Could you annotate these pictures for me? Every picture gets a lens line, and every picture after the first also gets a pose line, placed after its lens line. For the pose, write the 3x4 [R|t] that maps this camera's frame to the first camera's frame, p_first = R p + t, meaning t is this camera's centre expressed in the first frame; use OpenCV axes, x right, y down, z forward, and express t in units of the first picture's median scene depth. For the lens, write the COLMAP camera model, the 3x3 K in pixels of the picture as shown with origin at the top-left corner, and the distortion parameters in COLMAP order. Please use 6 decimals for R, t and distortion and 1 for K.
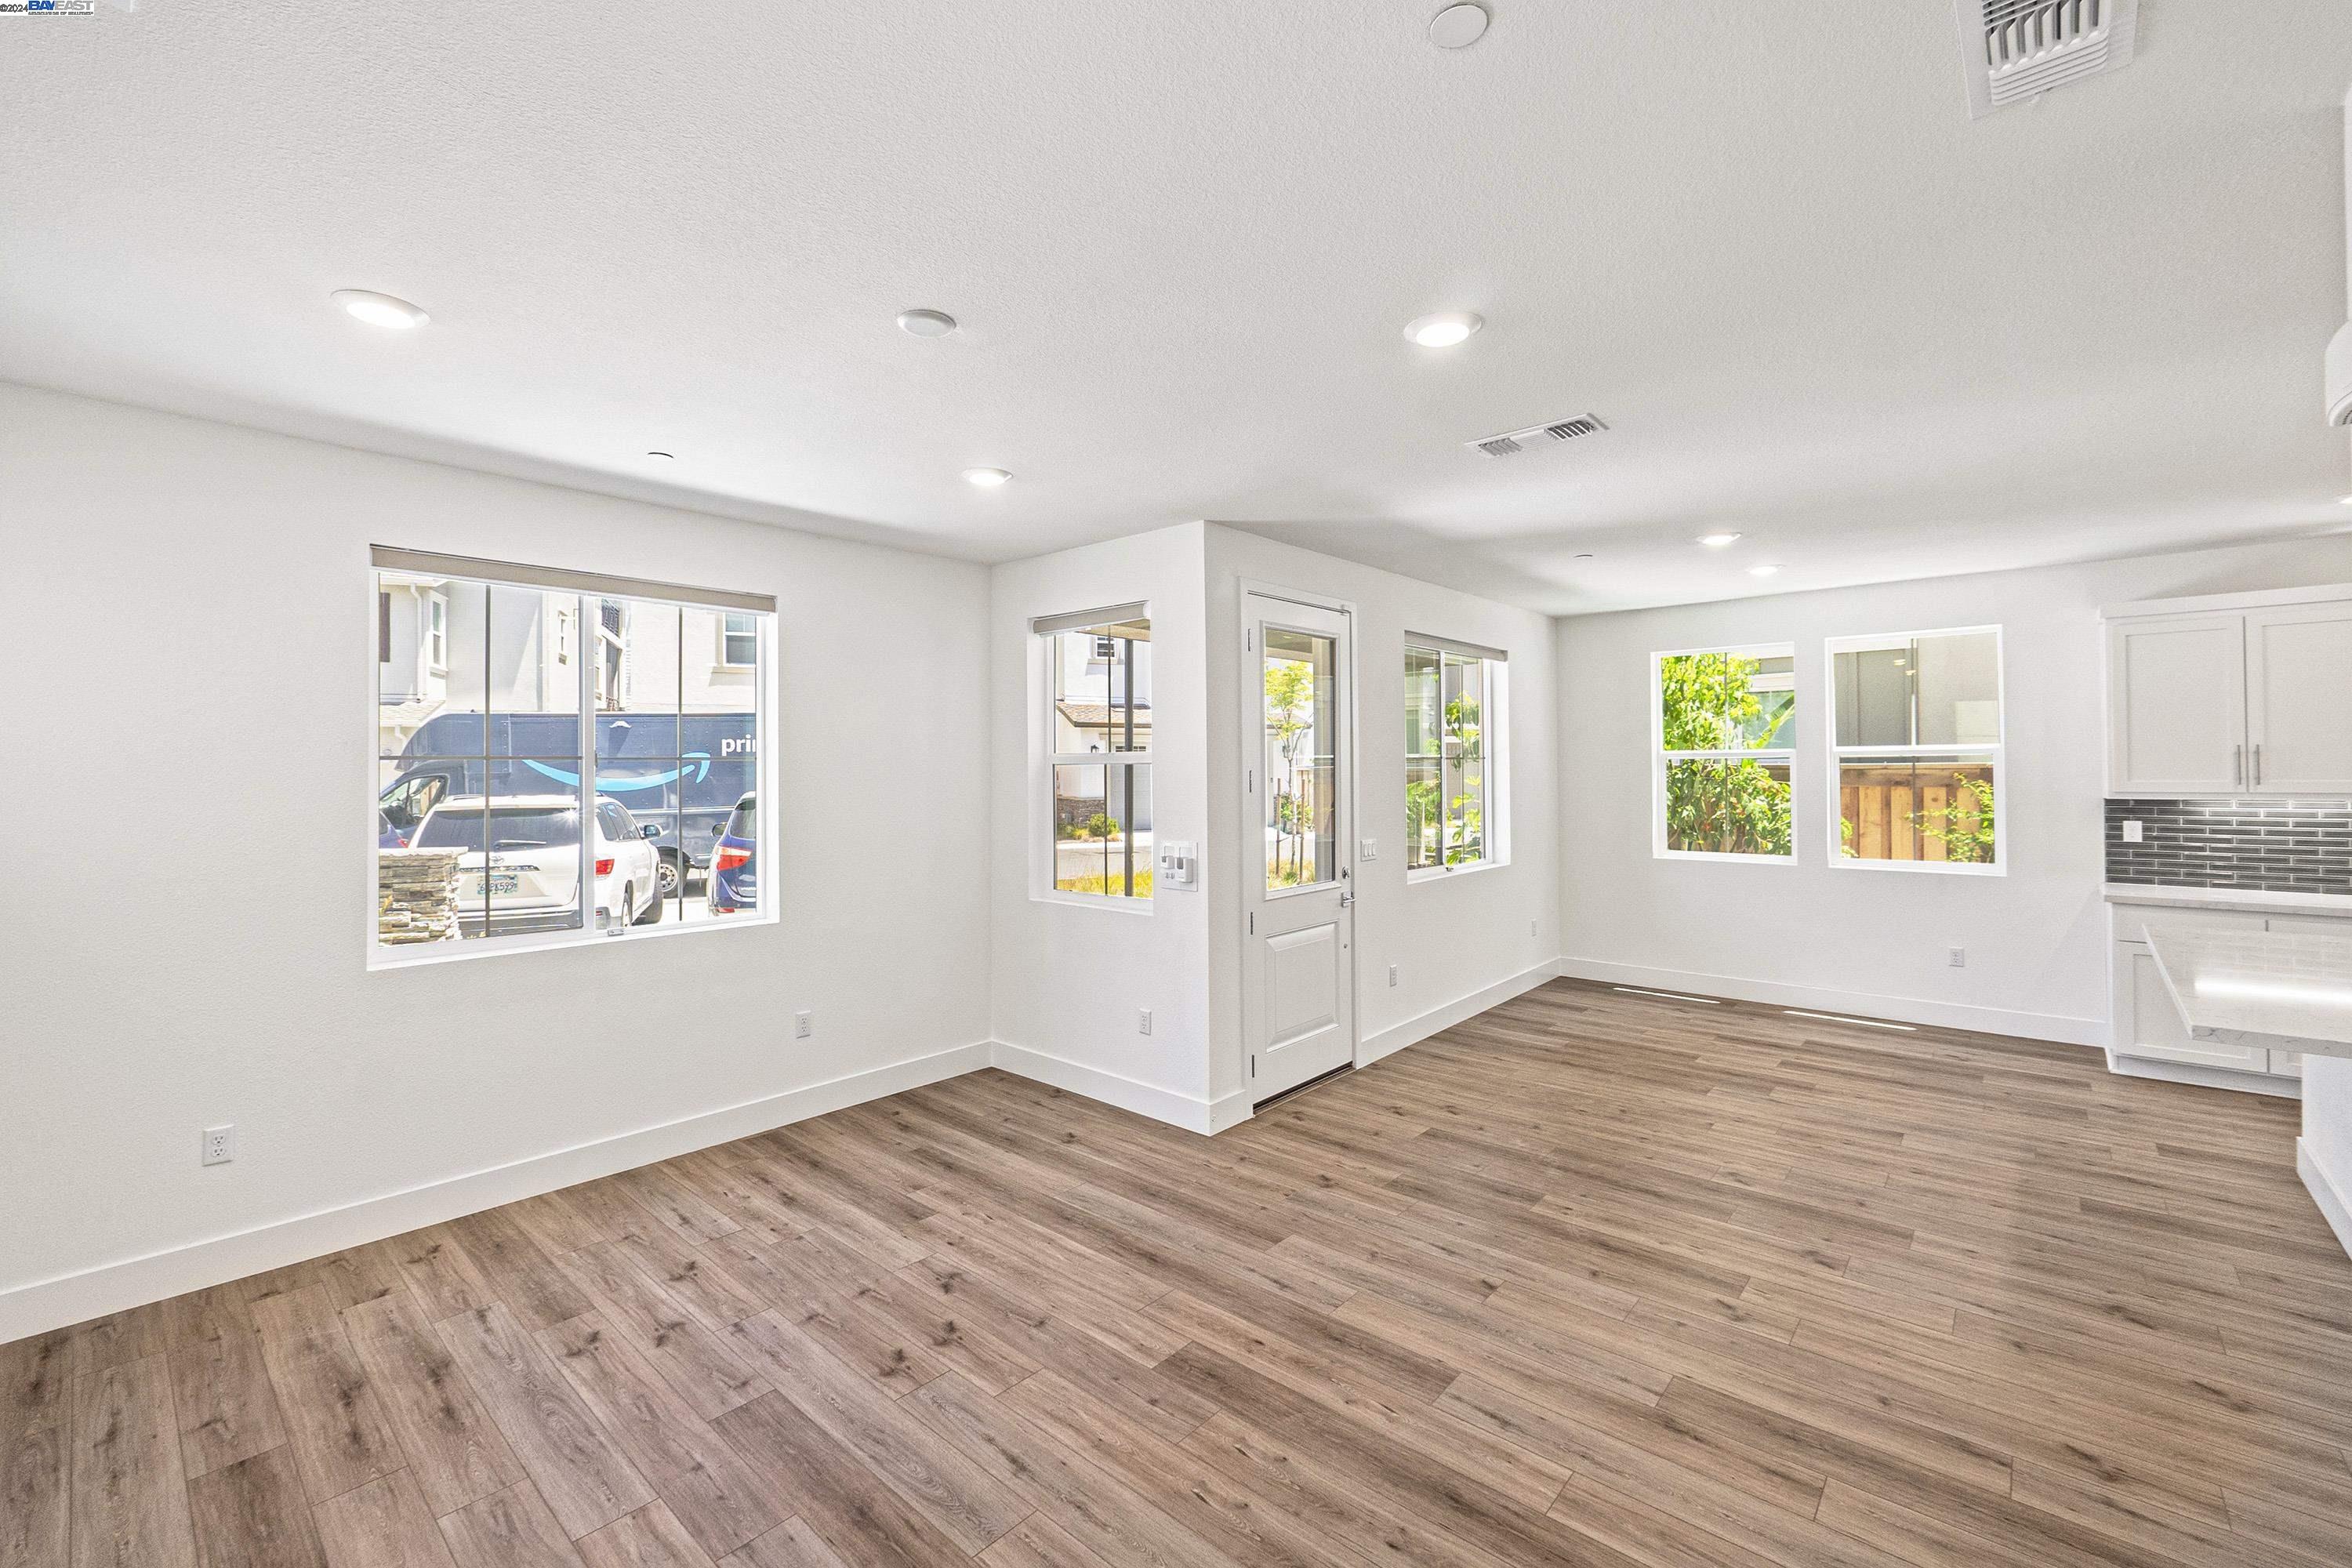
lens RADIAL K [[981.3, 0, 1157.0], [0, 981.3, 761.3], [0, 0, 1]] dist [-0.007535, 0.000302]
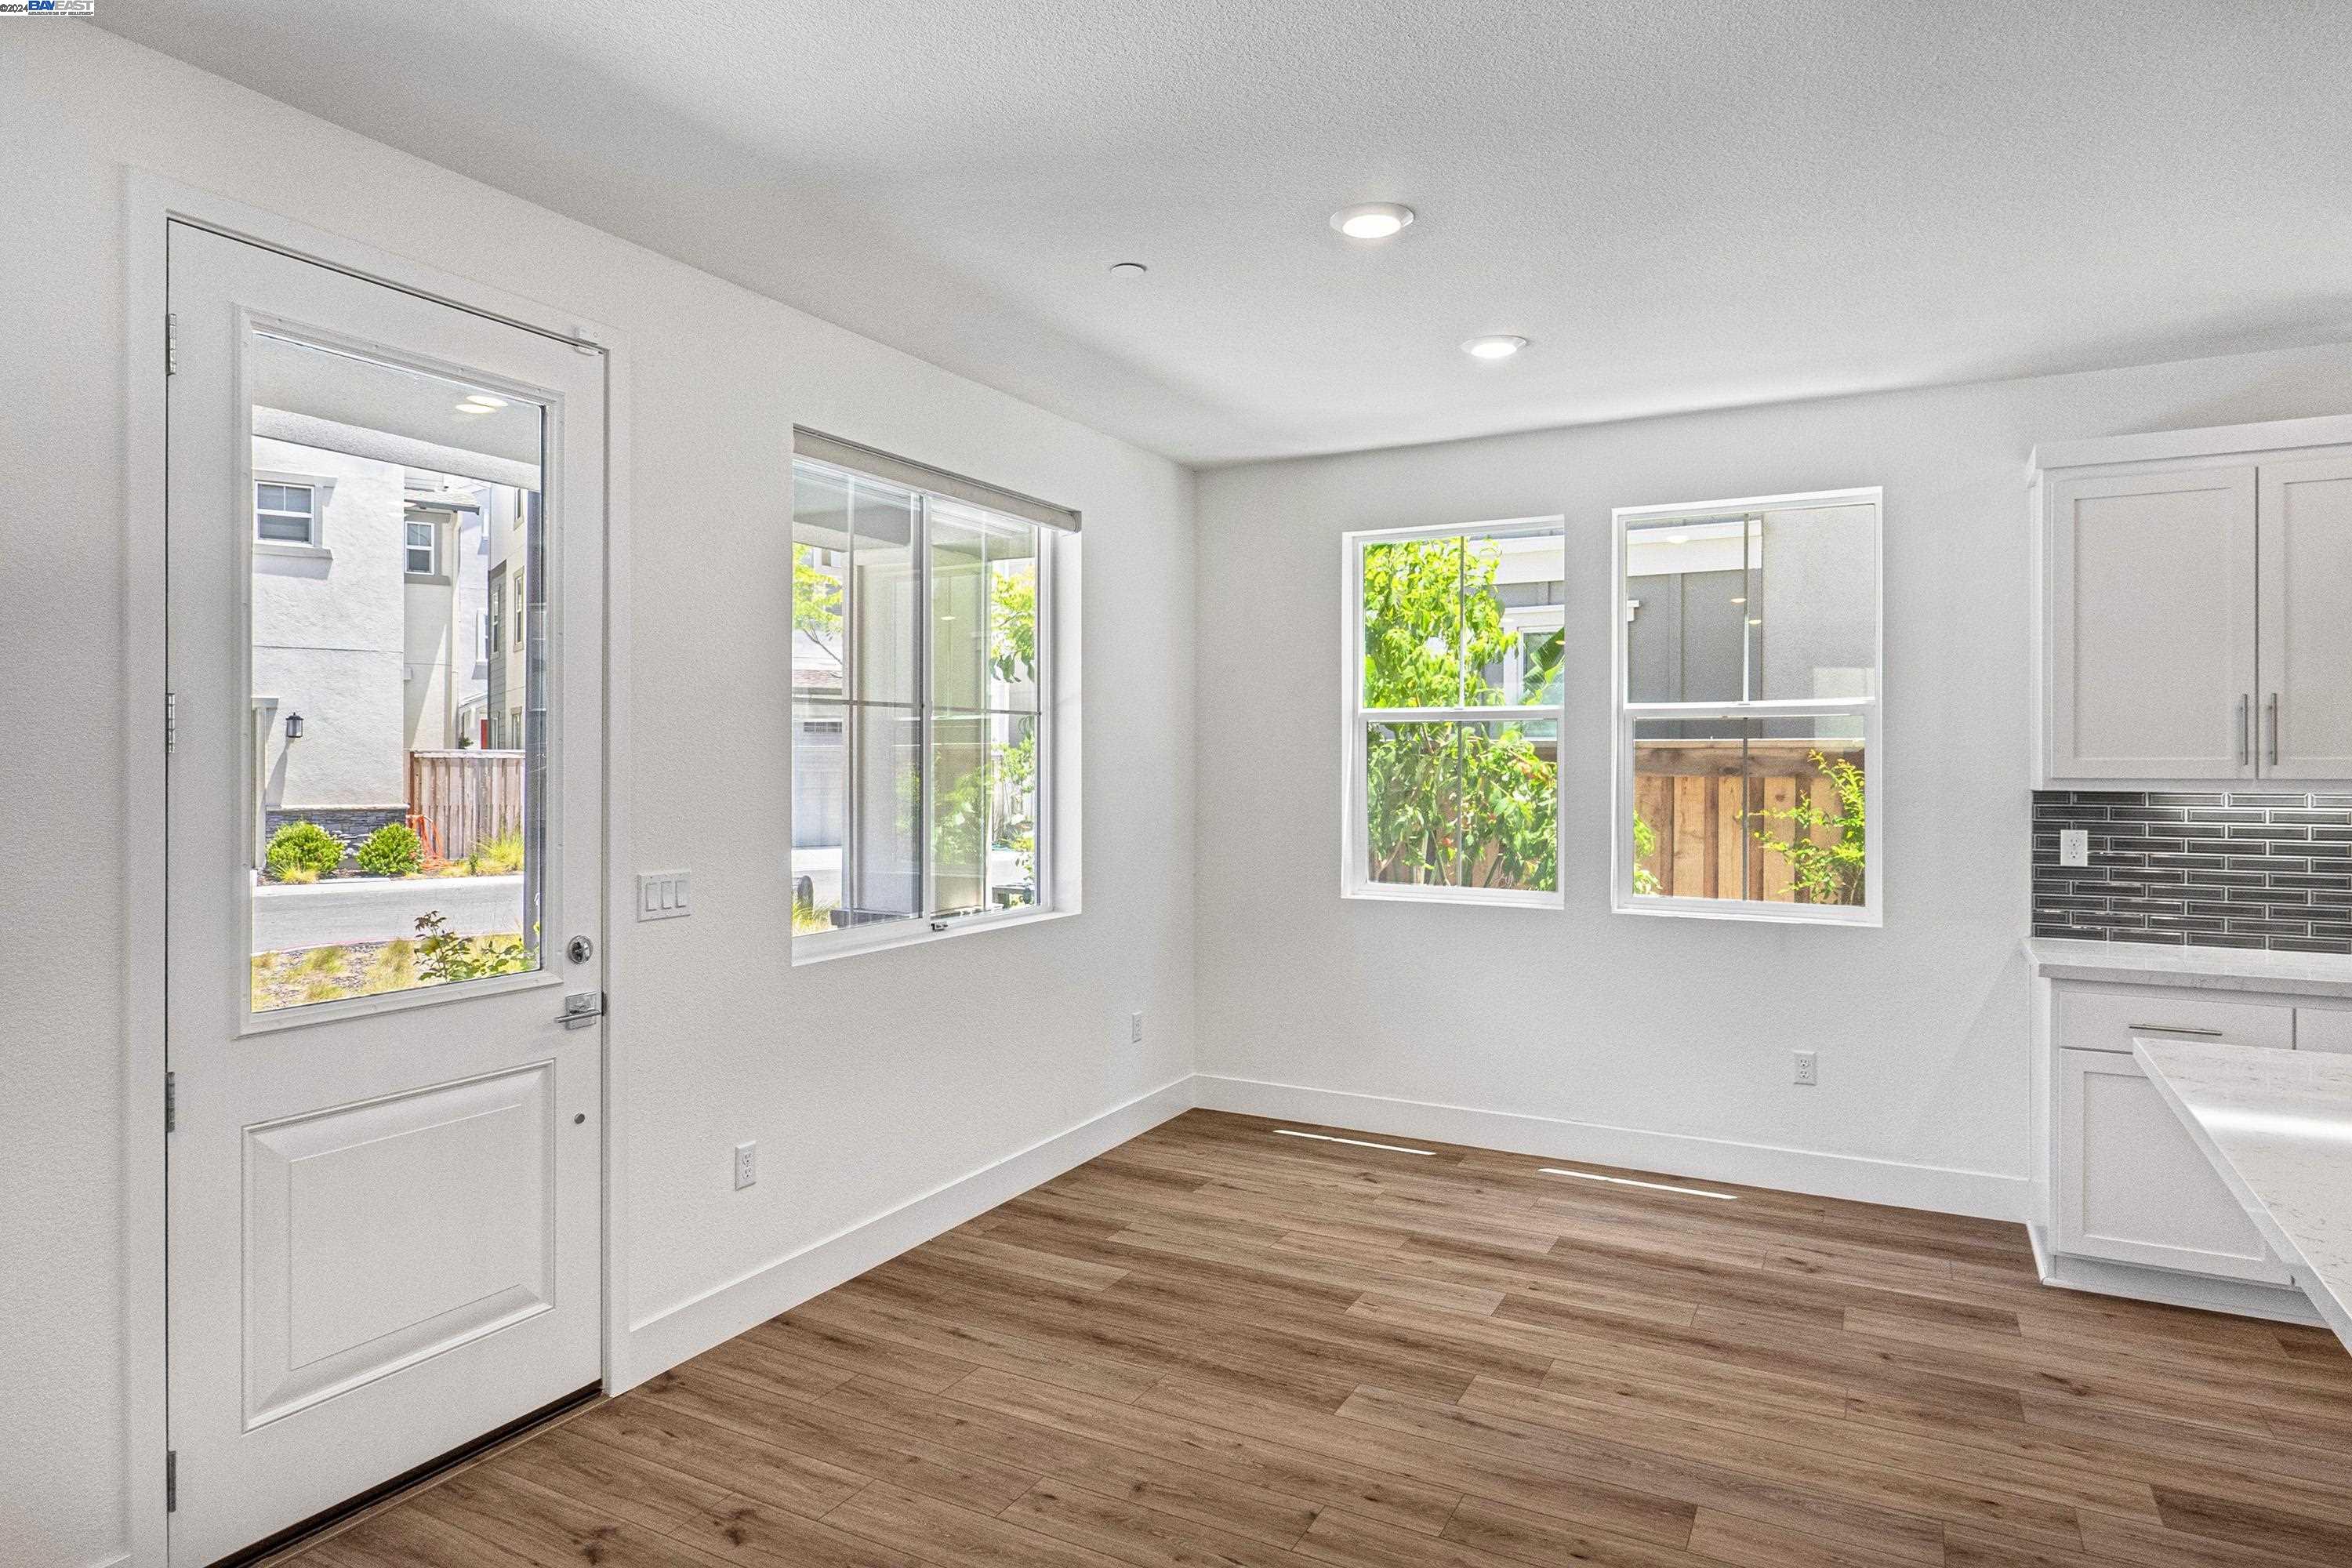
lens RADIAL K [[1350.9, 0, 1159.4], [0, 1350.9, 766.5], [0, 0, 1]] dist [-0.001844, 0.002036]
pose [[0.972499, 0.010094, 0.232689, 0.365800], [-0.011990, 0.999905, 0.006734, 0.031387], [-0.232599, -0.009339, 0.972528, 0.441306]]
